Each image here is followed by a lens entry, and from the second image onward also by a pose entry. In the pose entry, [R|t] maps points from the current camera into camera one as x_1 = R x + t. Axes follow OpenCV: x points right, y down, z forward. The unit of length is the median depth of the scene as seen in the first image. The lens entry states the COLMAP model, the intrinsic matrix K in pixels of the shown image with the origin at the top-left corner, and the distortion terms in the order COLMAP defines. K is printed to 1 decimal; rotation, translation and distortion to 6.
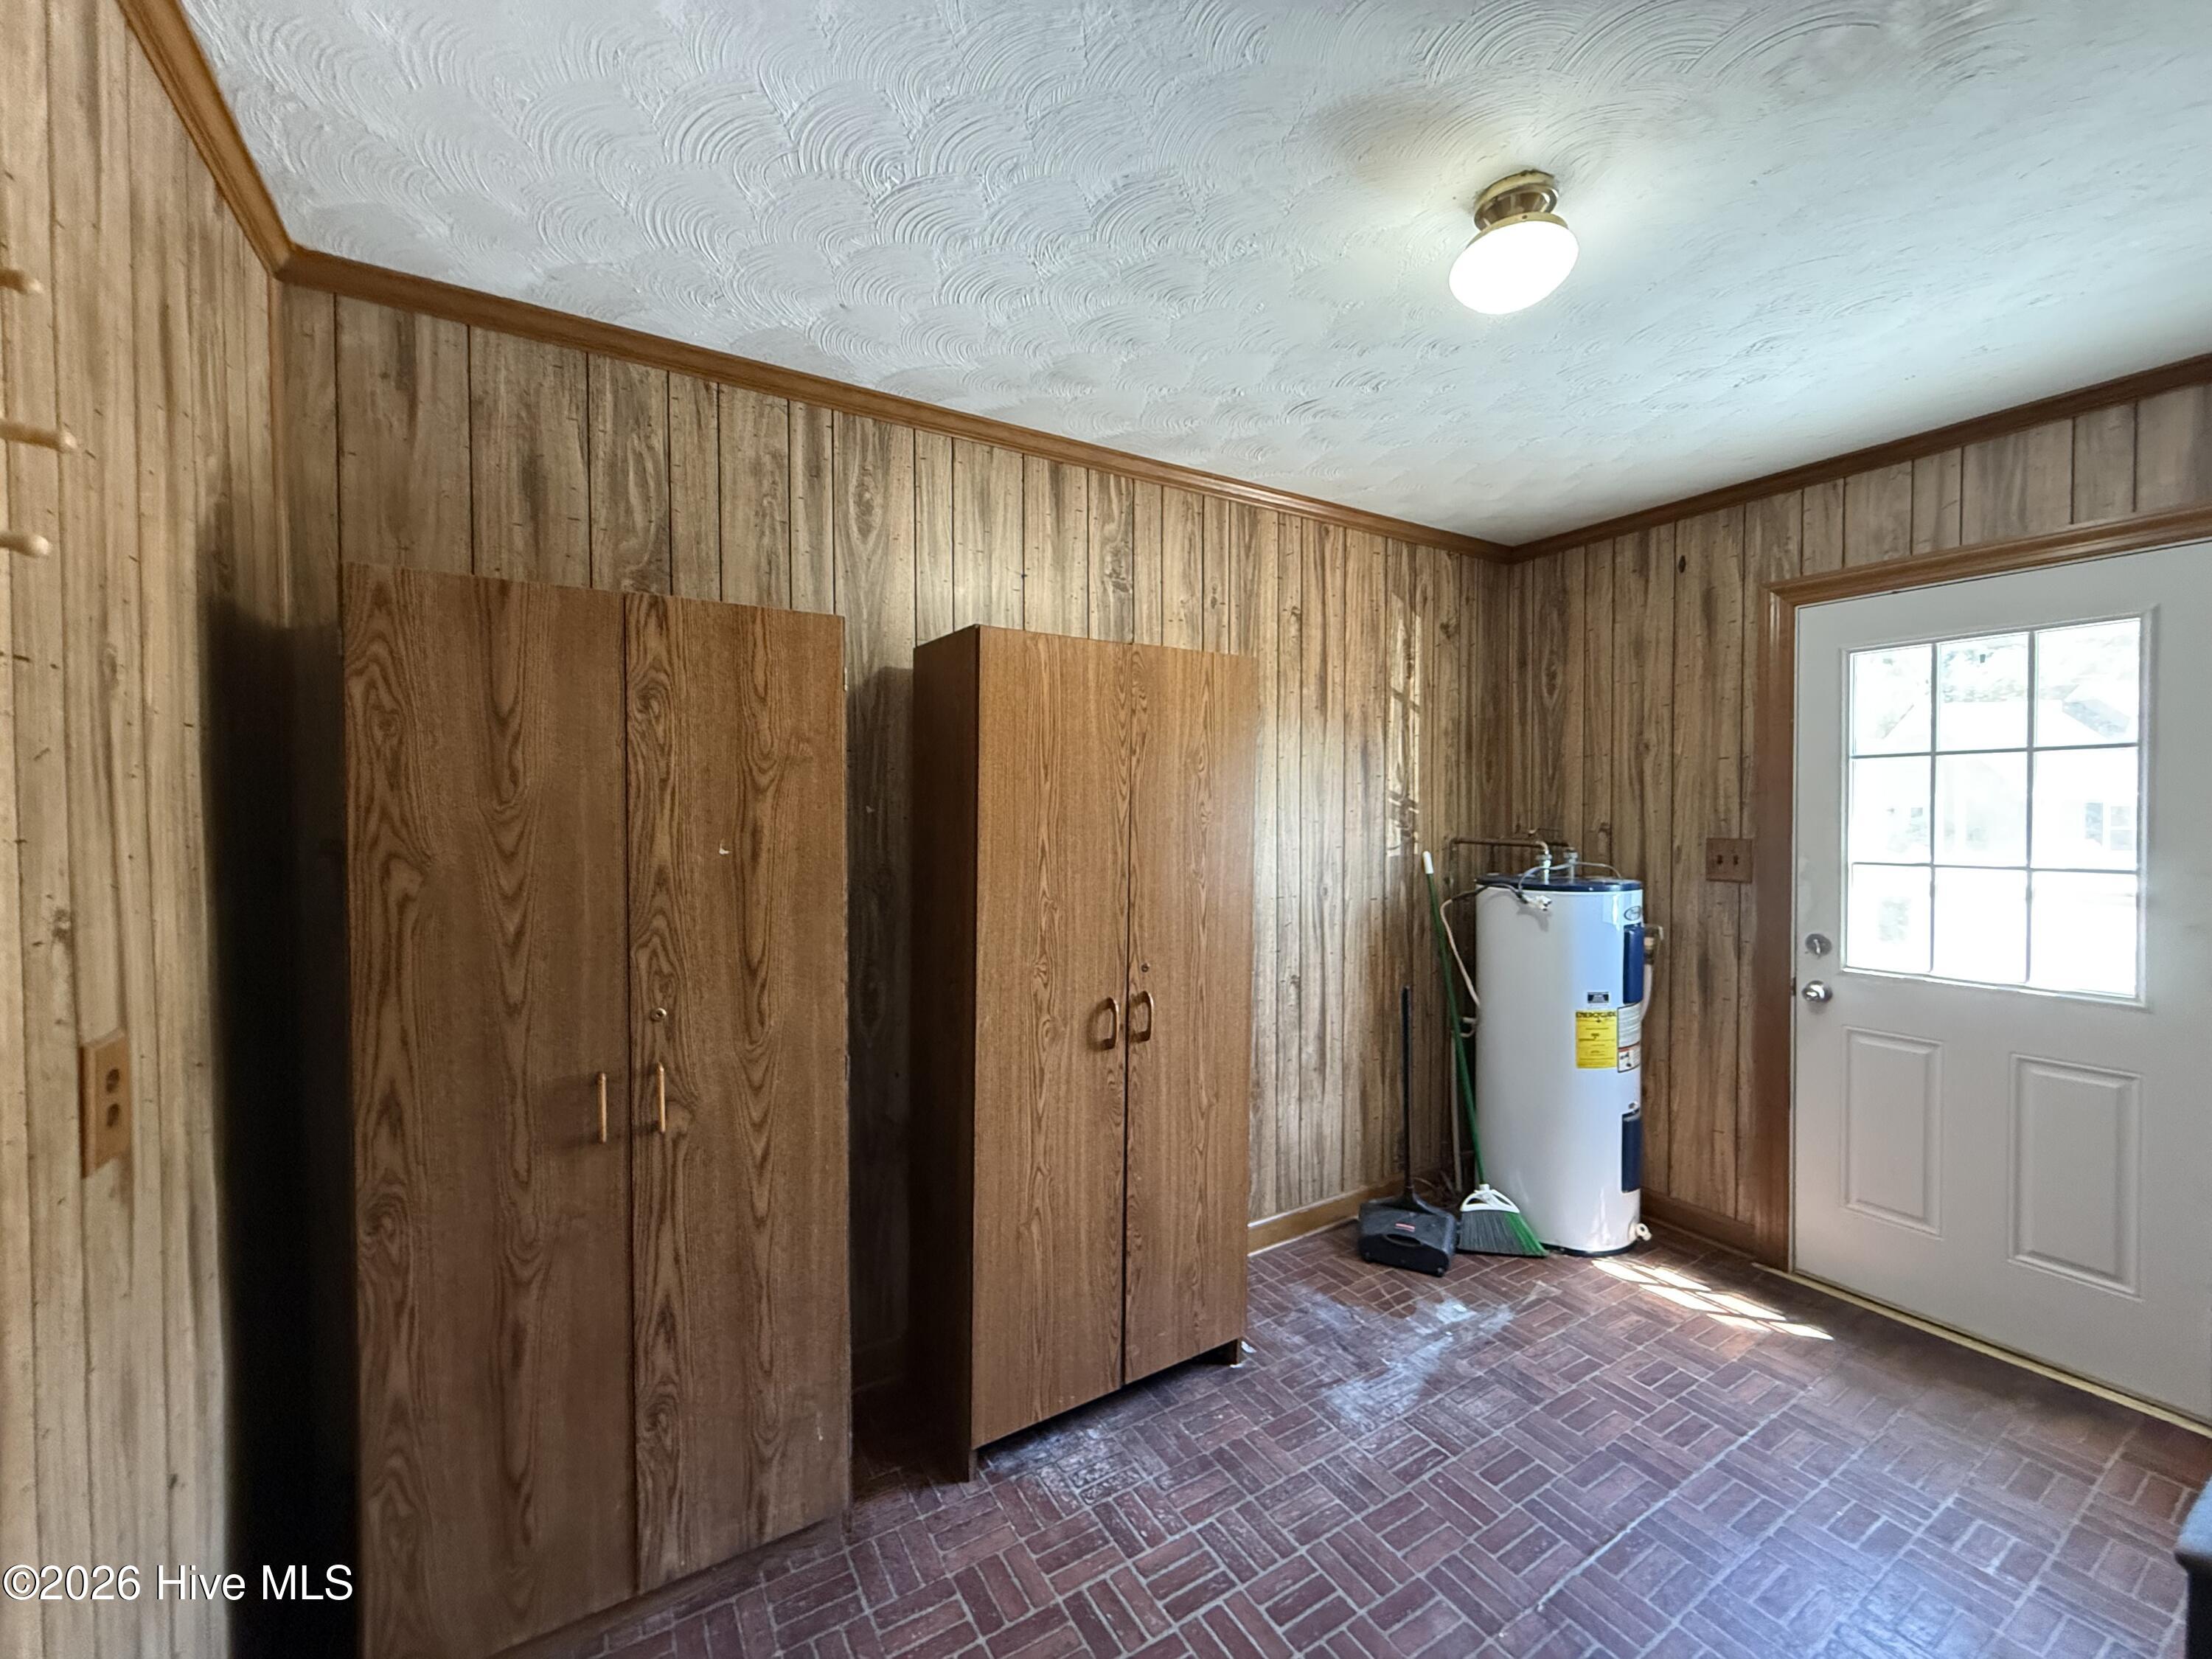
lens RADIAL K [[885.7, 0, 1099.0], [0, 885.7, 829.8], [0, 0, 1]] dist [0.000216, 0.000068]
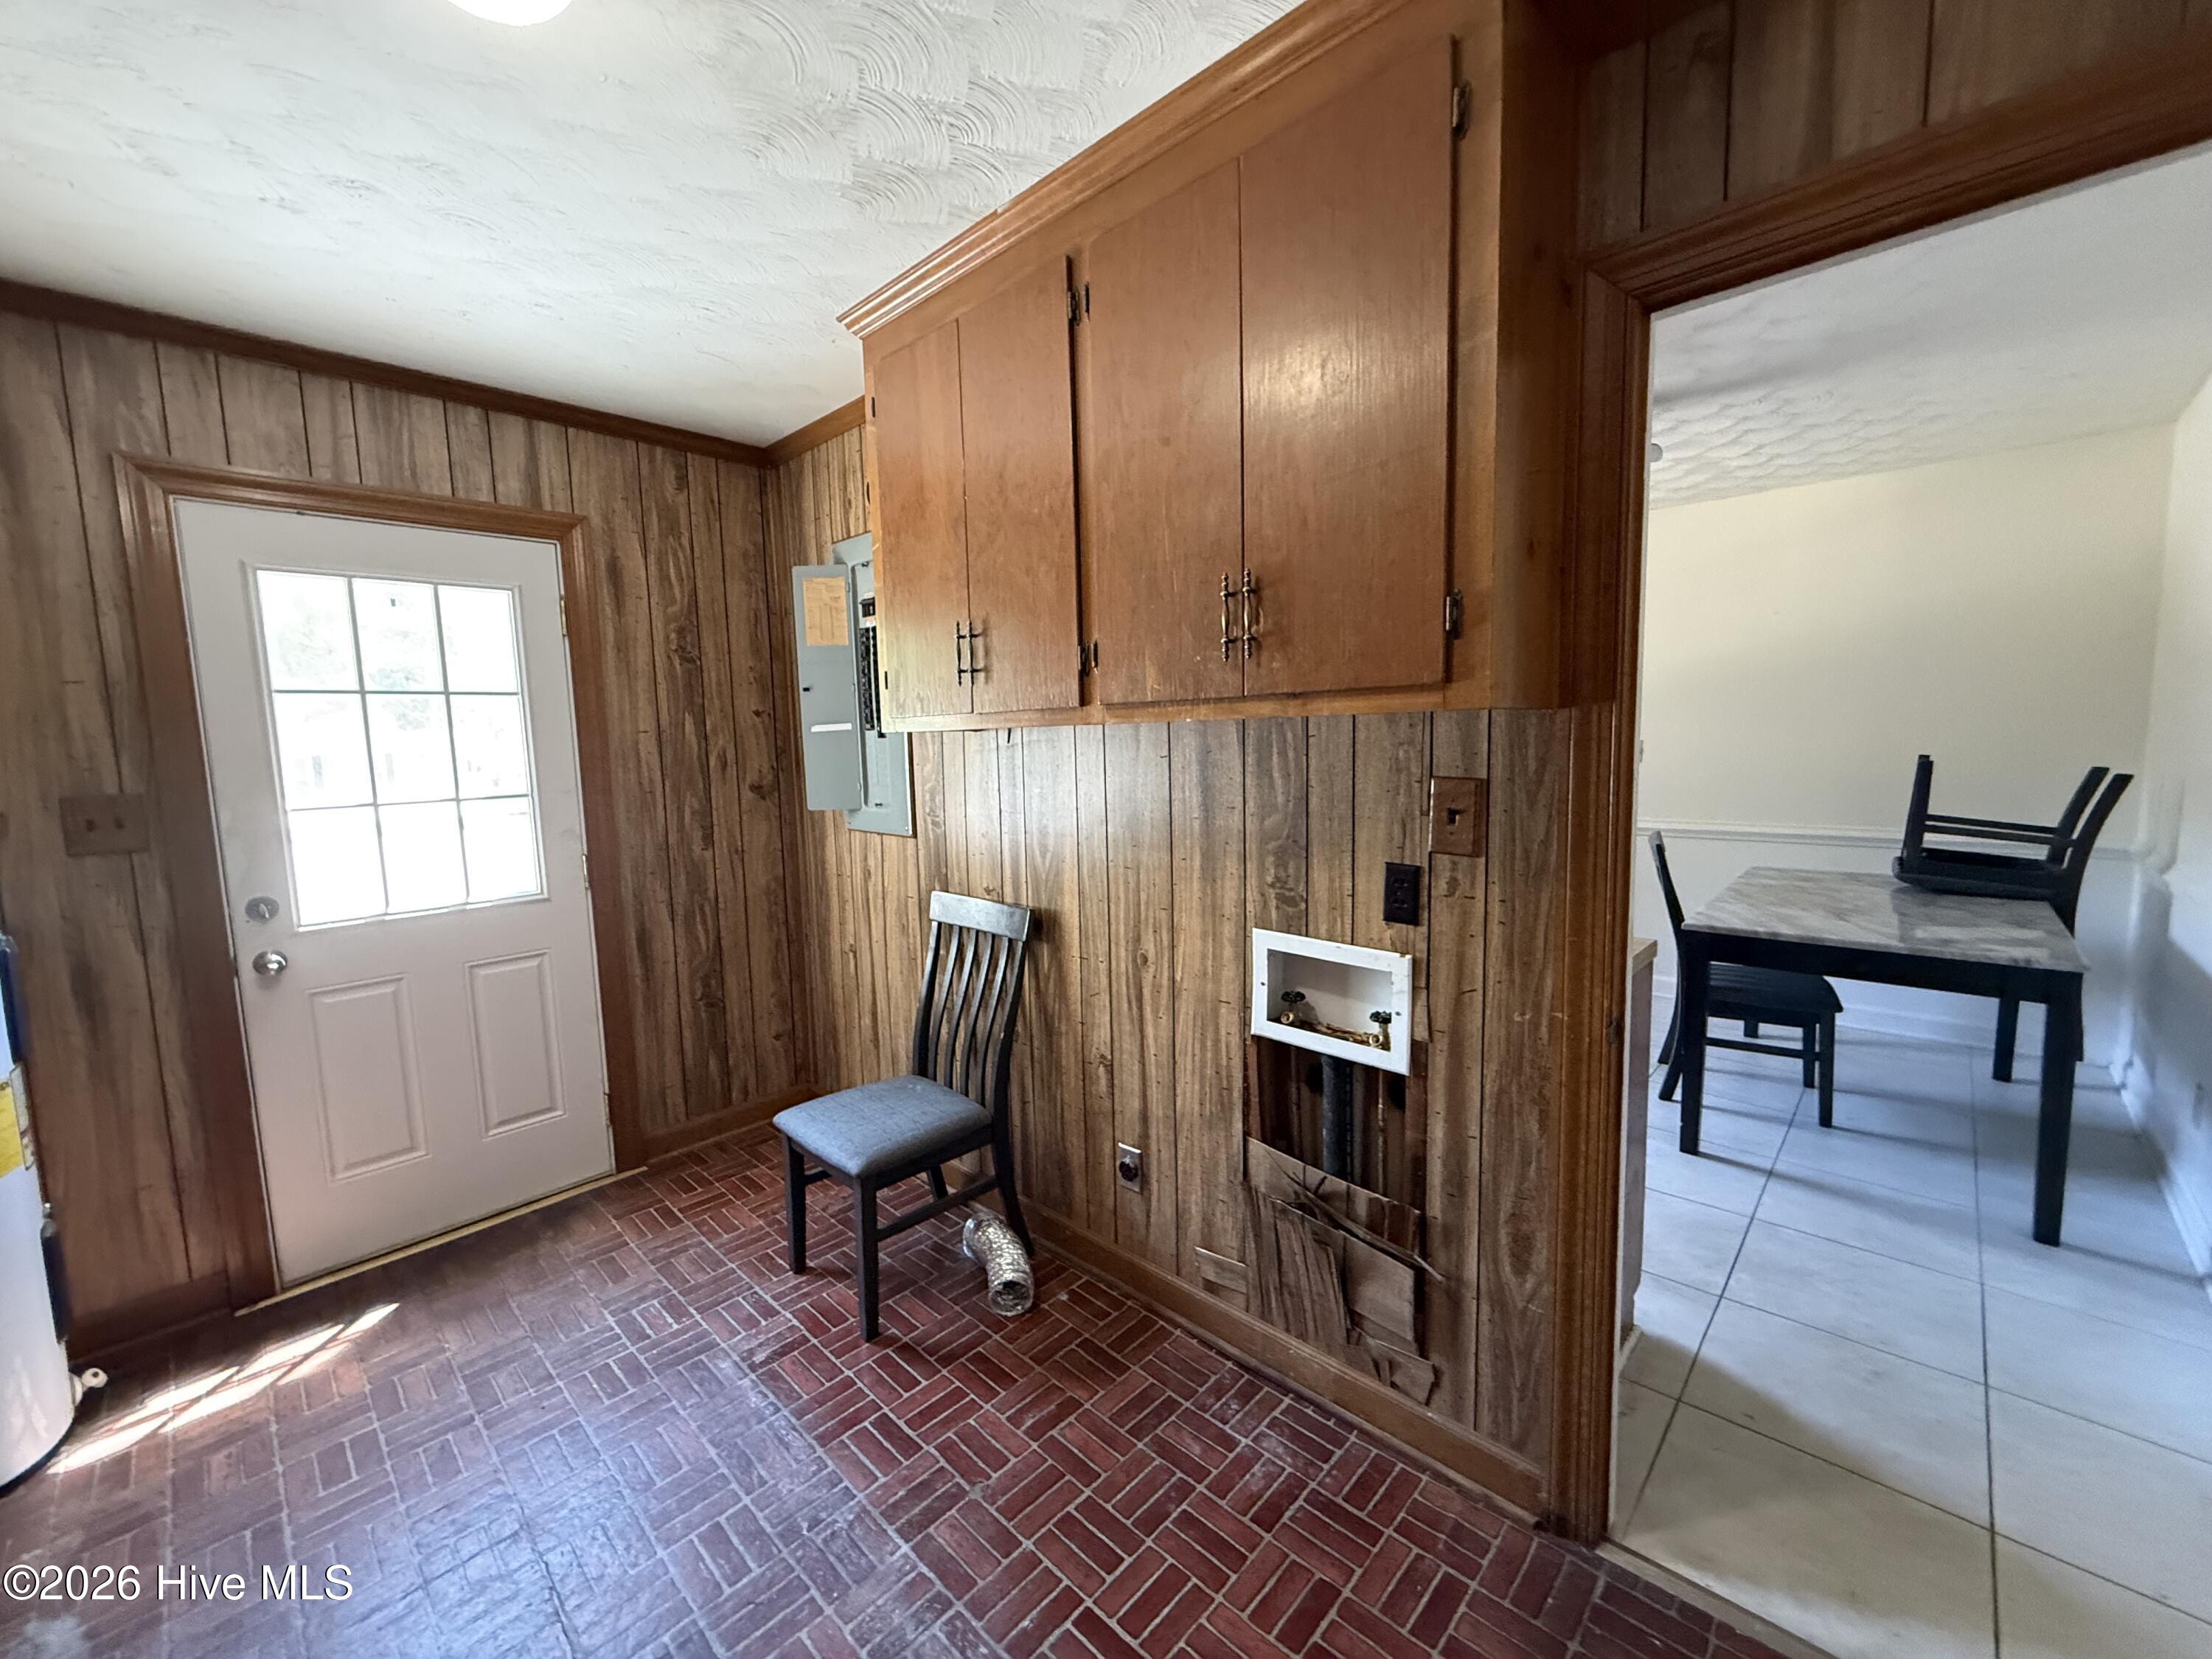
lens RADIAL K [[885.7, 0, 1099.0], [0, 885.7, 829.8], [0, 0, 1]] dist [0.000216, 0.000068]
pose [[-0.257496, -0.090389, 0.962042, -0.223577], [0.052181, 0.992862, 0.107251, 0.003458], [-0.964869, 0.077817, -0.250942, 0.440663]]
